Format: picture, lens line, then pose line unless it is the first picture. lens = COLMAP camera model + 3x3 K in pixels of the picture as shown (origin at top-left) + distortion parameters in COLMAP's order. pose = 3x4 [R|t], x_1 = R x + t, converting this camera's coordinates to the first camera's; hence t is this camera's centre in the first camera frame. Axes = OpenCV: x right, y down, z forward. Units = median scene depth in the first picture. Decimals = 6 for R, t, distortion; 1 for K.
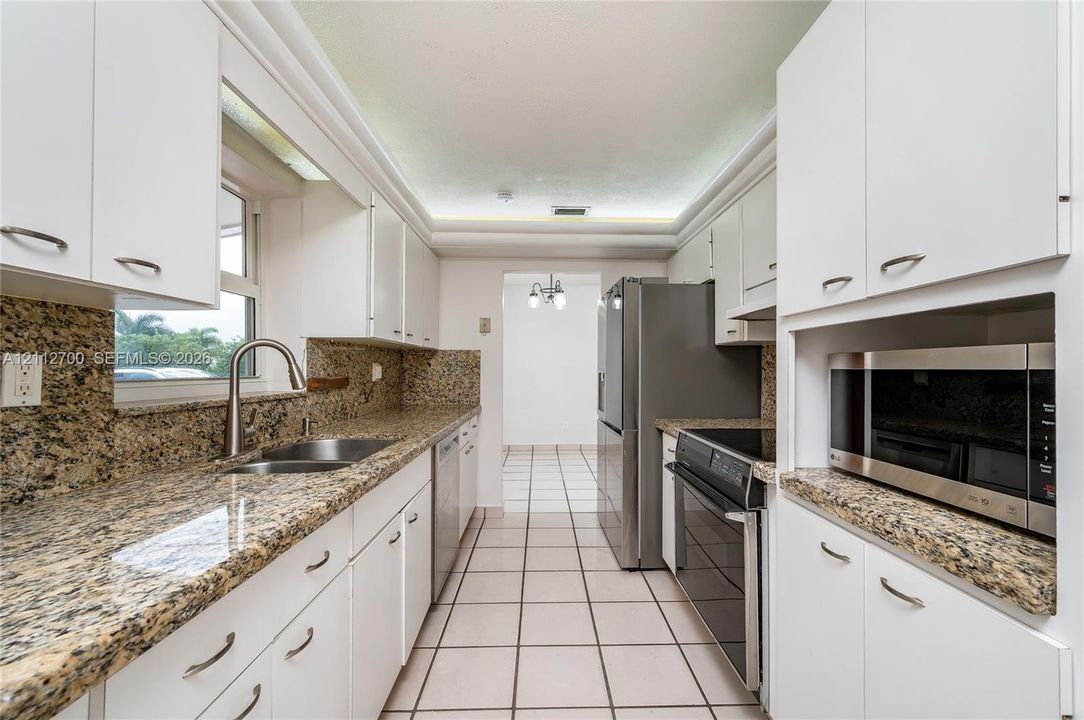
lens RADIAL K [[433.6, 0, 543.8], [0, 433.6, 364.8], [0, 0, 1]] dist [0.002764, 0.000050]
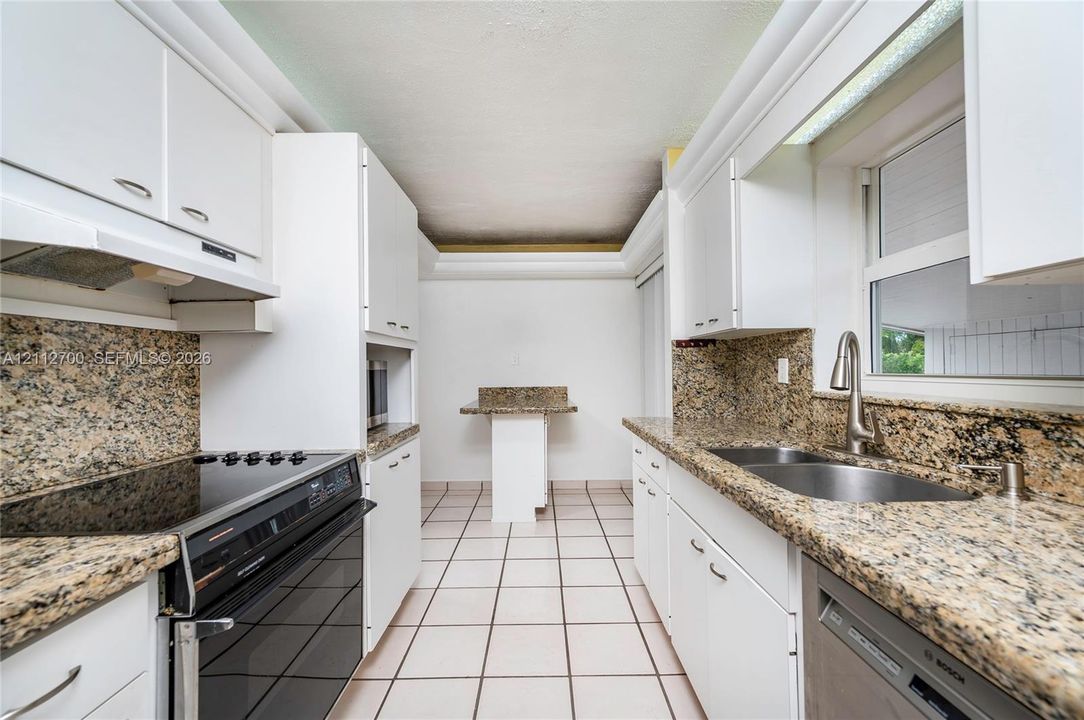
lens RADIAL K [[433.6, 0, 539.2], [0, 433.6, 362.5], [0, 0, 1]] dist [0.002764, 0.000050]
pose [[-0.999711, 0.023518, -0.004991, -0.004311], [0.023609, 0.999540, -0.019053, 0.004906], [0.004540, -0.019165, -0.999806, 2.234178]]
